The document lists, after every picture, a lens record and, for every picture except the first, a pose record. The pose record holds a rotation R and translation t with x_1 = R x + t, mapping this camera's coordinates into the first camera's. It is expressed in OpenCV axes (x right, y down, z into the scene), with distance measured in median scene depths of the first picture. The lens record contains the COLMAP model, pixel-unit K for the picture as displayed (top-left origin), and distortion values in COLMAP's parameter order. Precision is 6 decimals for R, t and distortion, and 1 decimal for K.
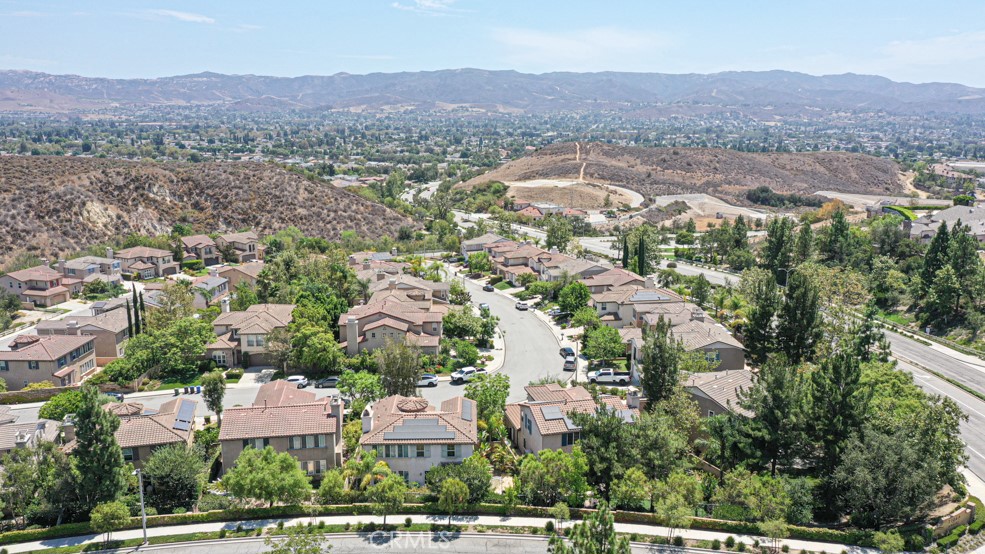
lens RADIAL K [[774.7, 0, 488.5], [0, 774.7, 275.5], [0, 0, 1]] dist [0.005207, -0.010595]
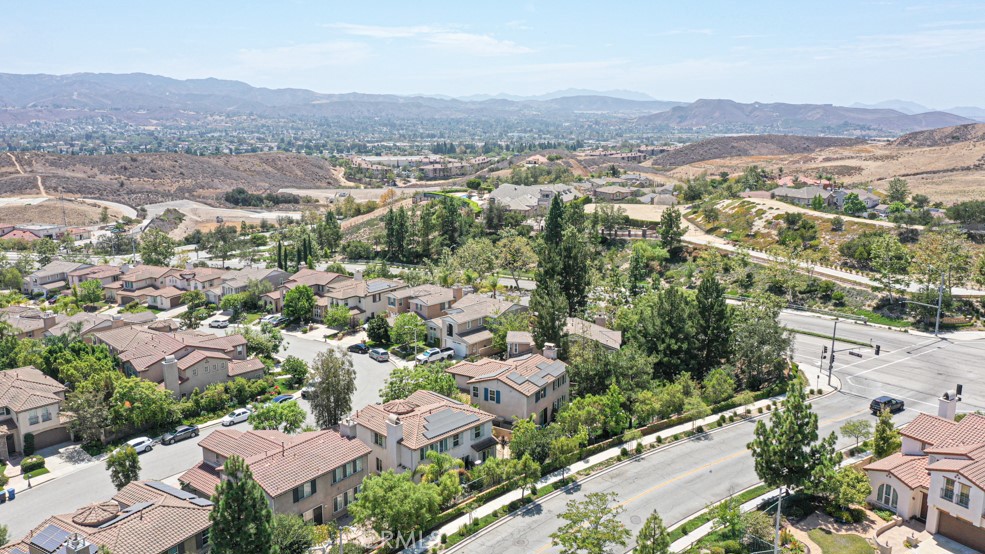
lens RADIAL K [[774.7, 0, 494.3], [0, 774.7, 278.4], [0, 0, 1]] dist [0.005207, -0.010595]
pose [[0.718360, -0.150653, 0.679163, -0.097896], [0.151414, 0.986725, 0.058724, -0.005411], [-0.678994, 0.060649, 0.731635, 0.026528]]
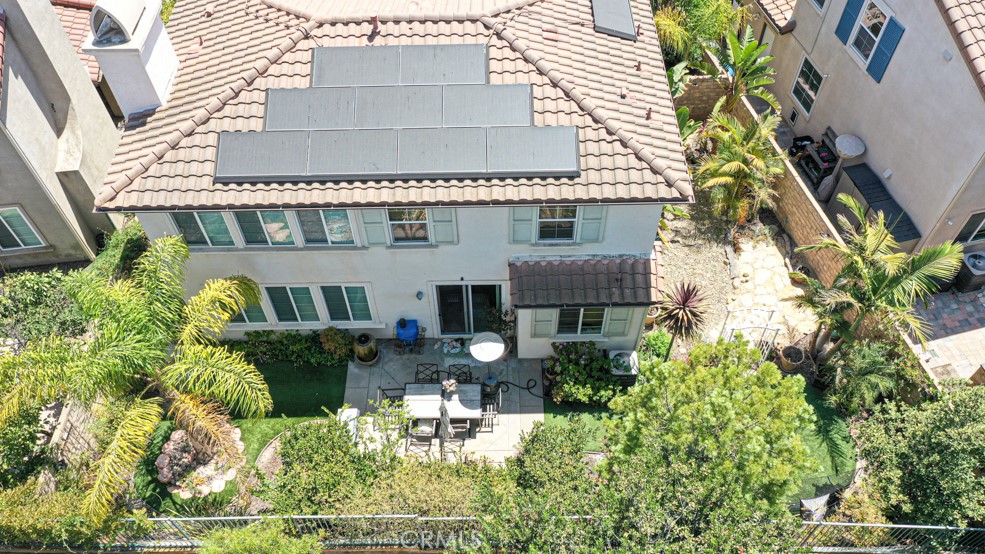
lens RADIAL K [[774.7, 0, 493.3], [0, 774.7, 276.3], [0, 0, 1]] dist [0.005207, -0.010595]
pose [[0.999965, -0.003020, -0.007762, -0.008694], [0.007378, 0.753573, 0.657323, 0.013776], [0.003864, -0.657358, 0.753569, 0.113501]]
